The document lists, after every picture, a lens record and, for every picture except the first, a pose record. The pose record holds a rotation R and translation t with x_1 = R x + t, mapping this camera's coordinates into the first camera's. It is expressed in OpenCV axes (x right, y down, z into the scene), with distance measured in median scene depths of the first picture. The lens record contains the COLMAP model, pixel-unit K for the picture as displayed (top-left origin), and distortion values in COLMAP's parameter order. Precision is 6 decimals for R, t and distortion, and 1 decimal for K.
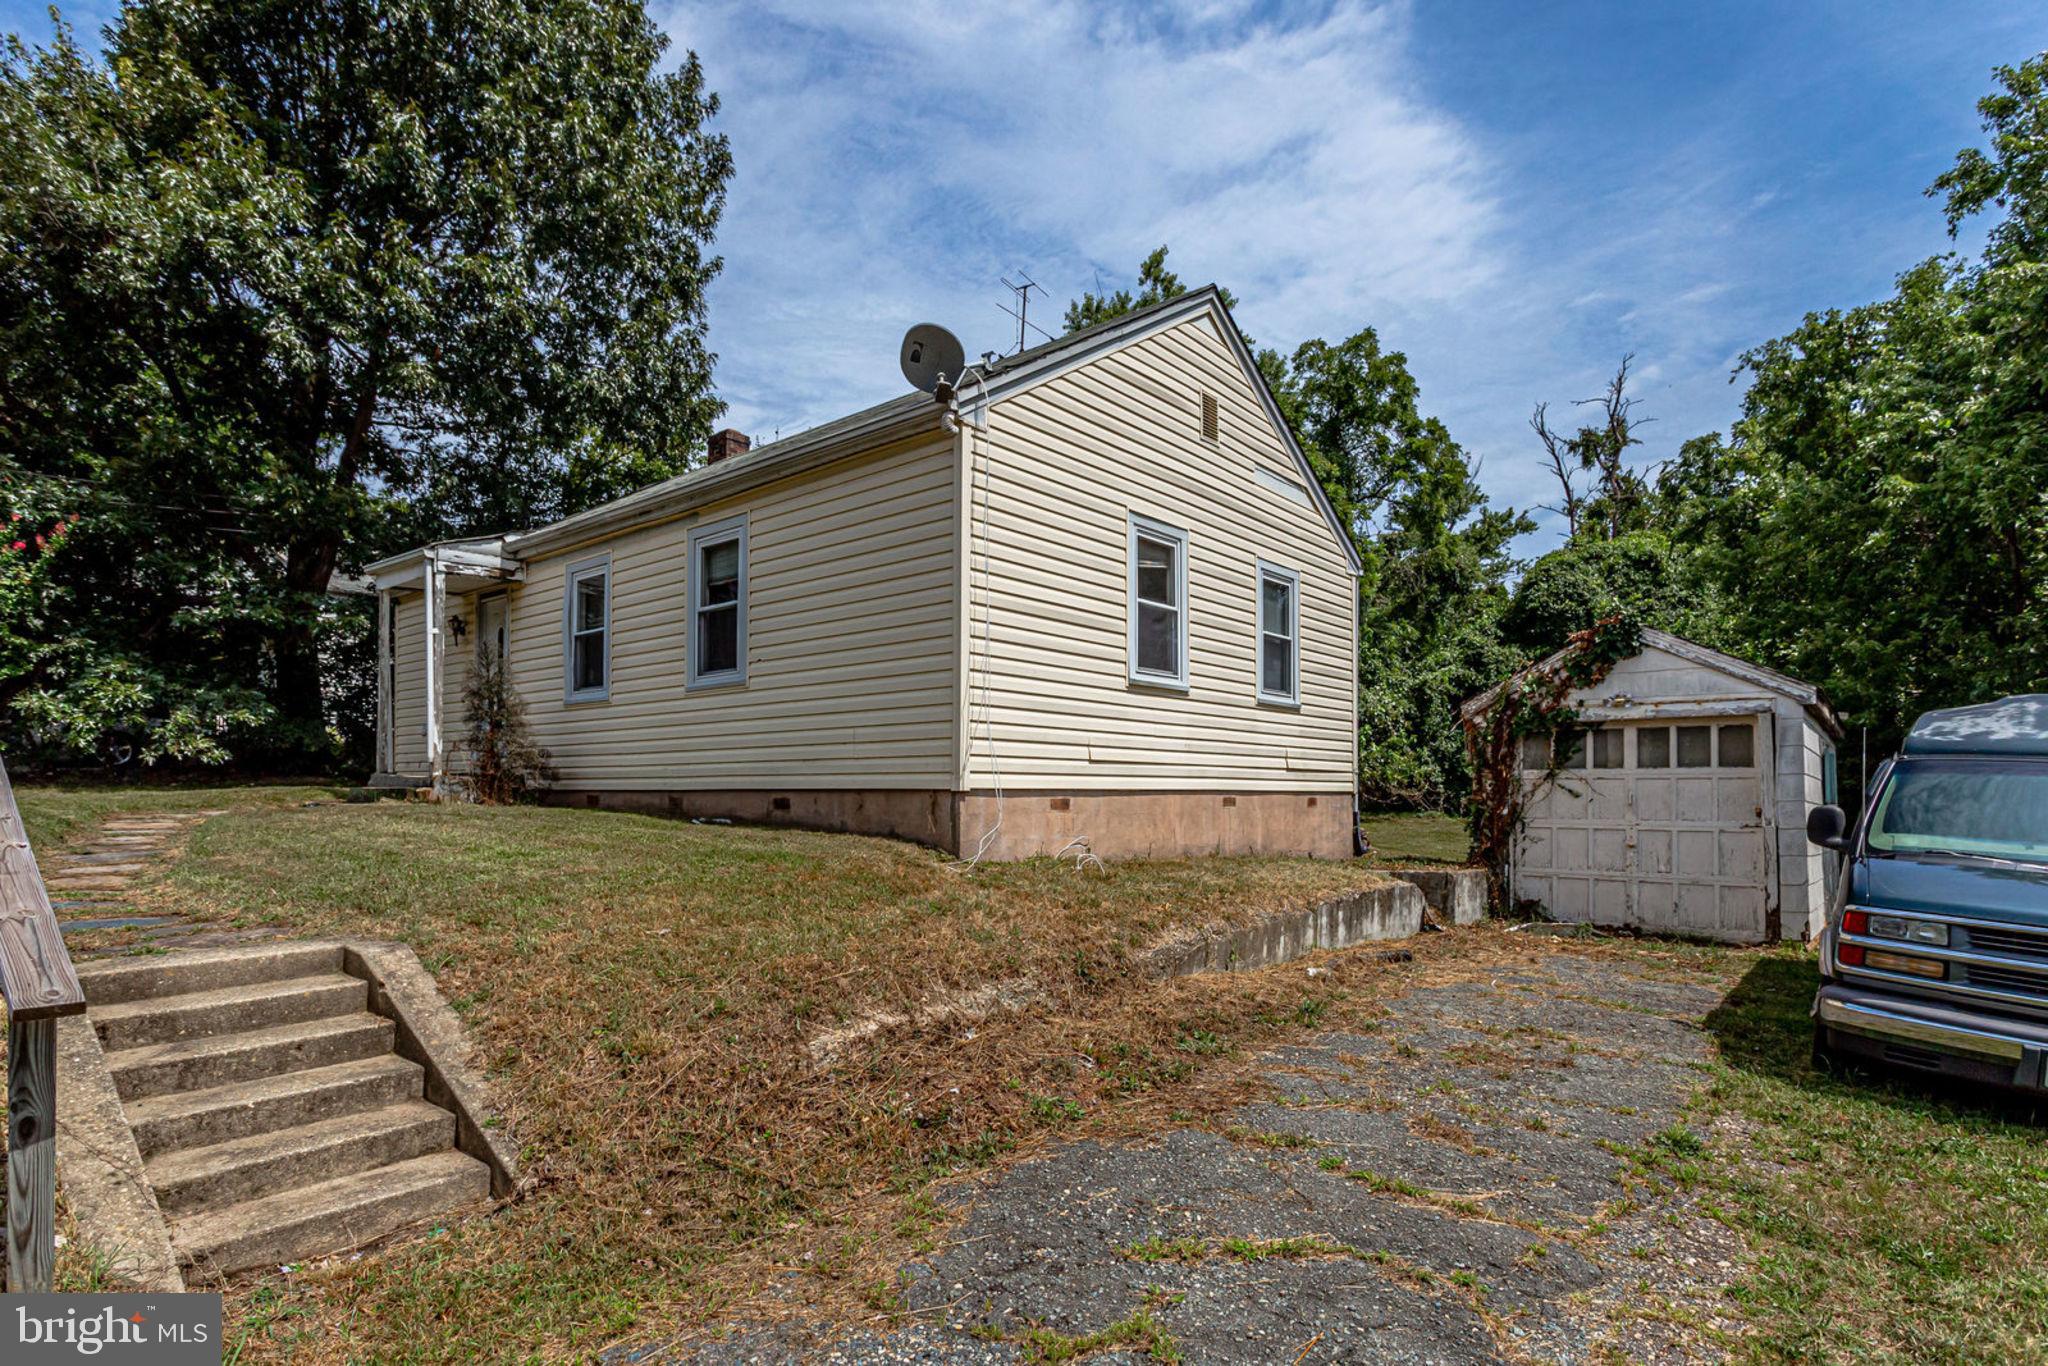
lens RADIAL K [[1025.7, 0, 1079.7], [0, 1025.7, 805.7], [0, 0, 1]] dist [0.005241, -0.000459]
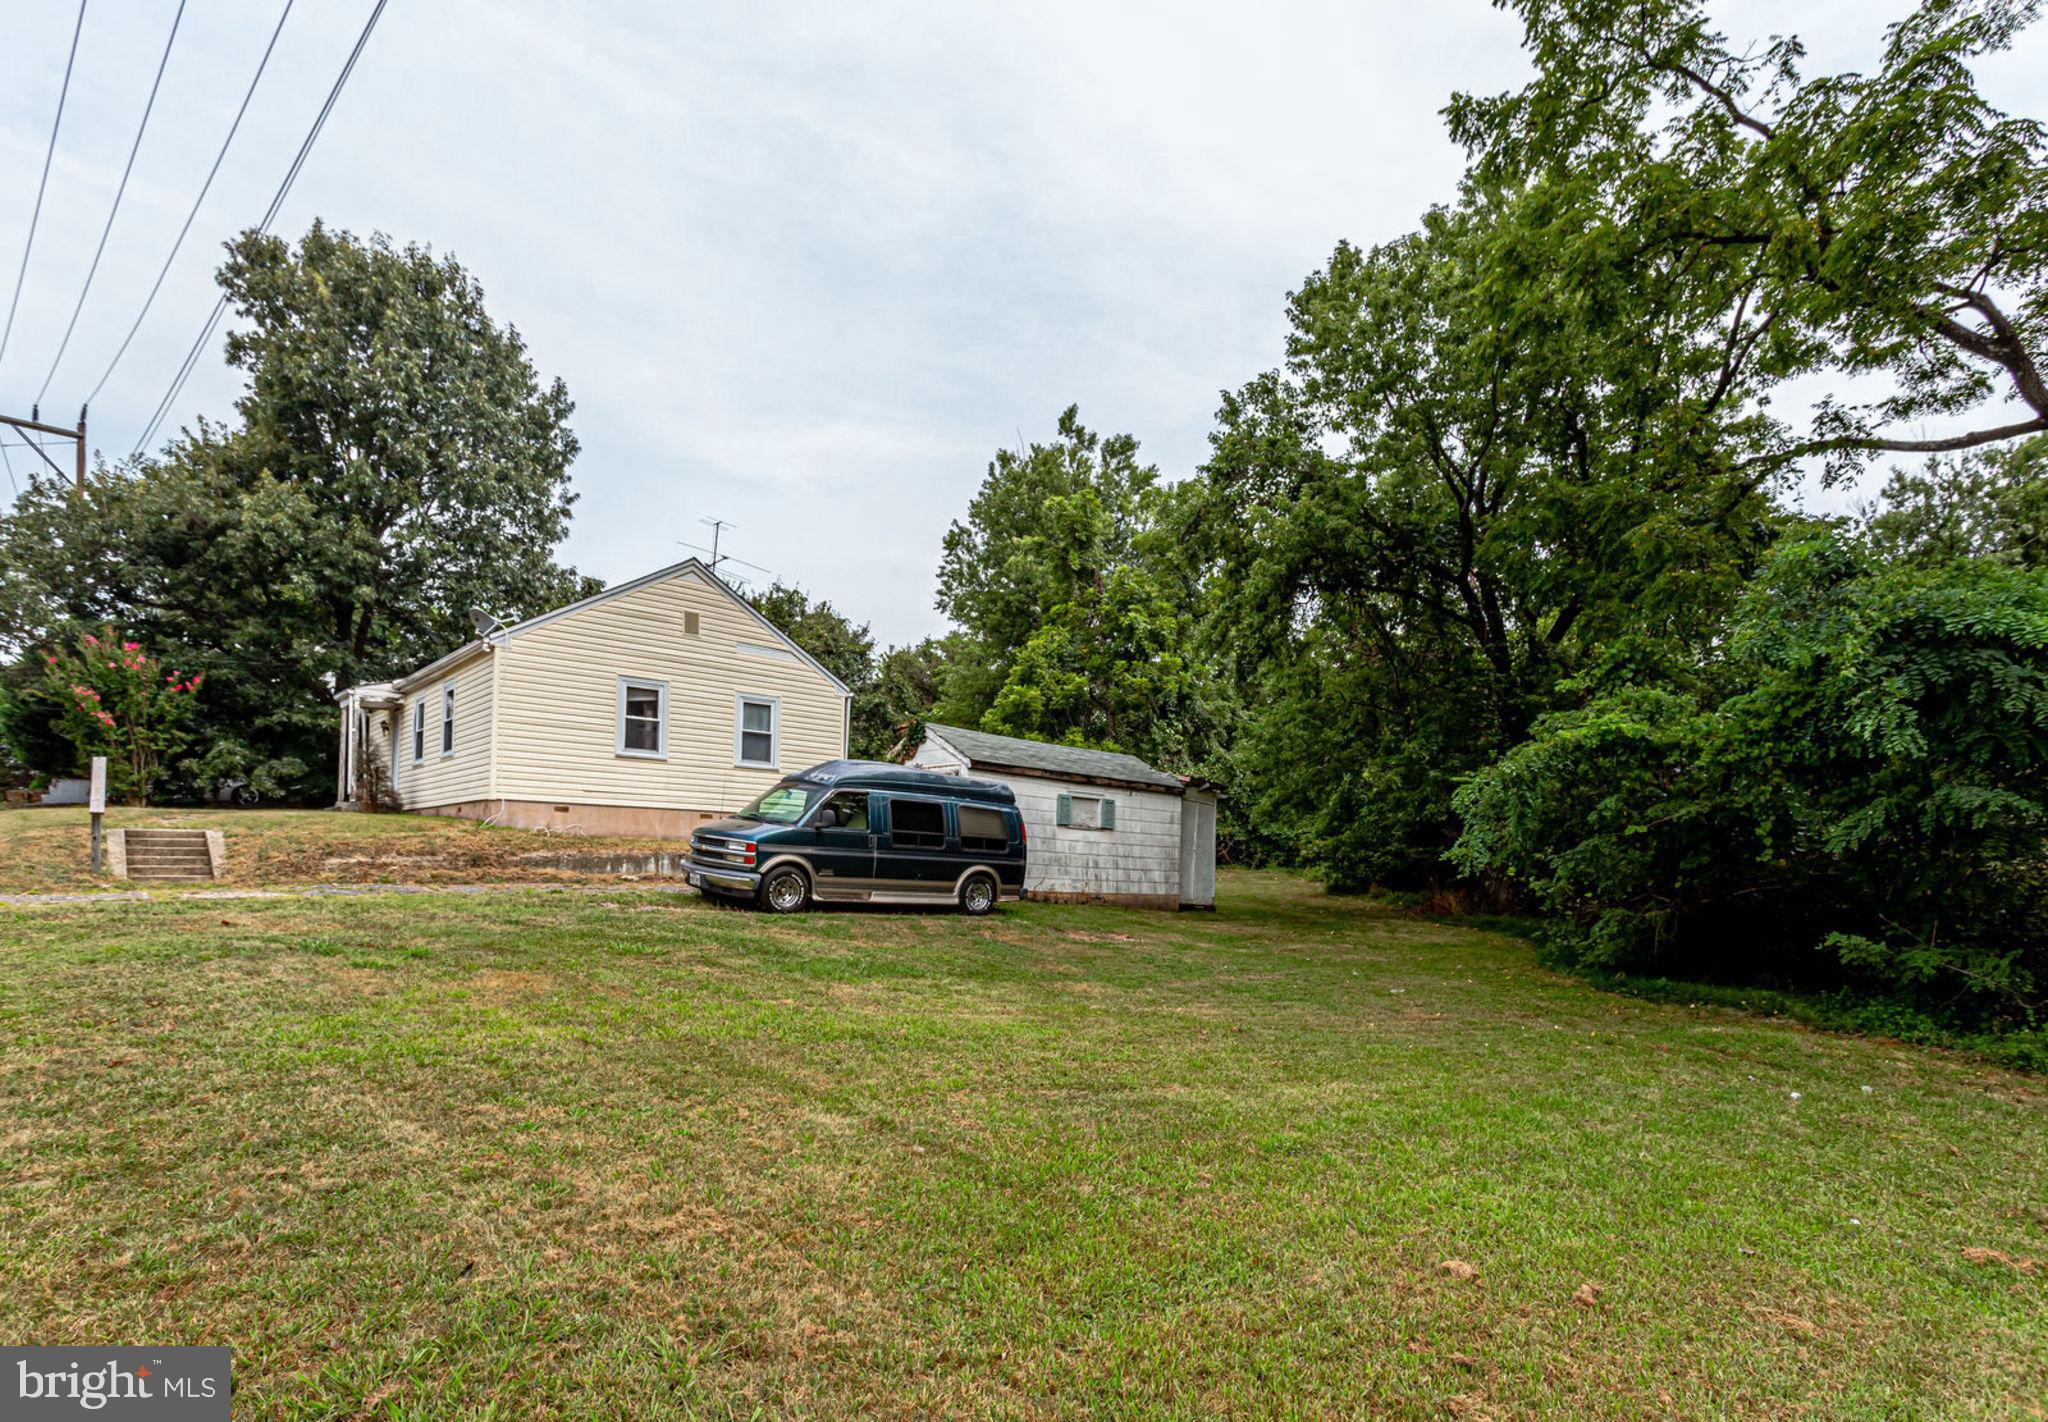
lens RADIAL K [[1007.6, 0, 1092.3], [0, 1007.6, 890.3], [0, 0, 1]] dist [-0.000200, -0.000225]
pose [[0.992286, 0.018591, -0.122568, 1.008516], [-0.017855, 0.999815, 0.007102, 0.100052], [0.122677, -0.004859, 0.992435, -0.748914]]
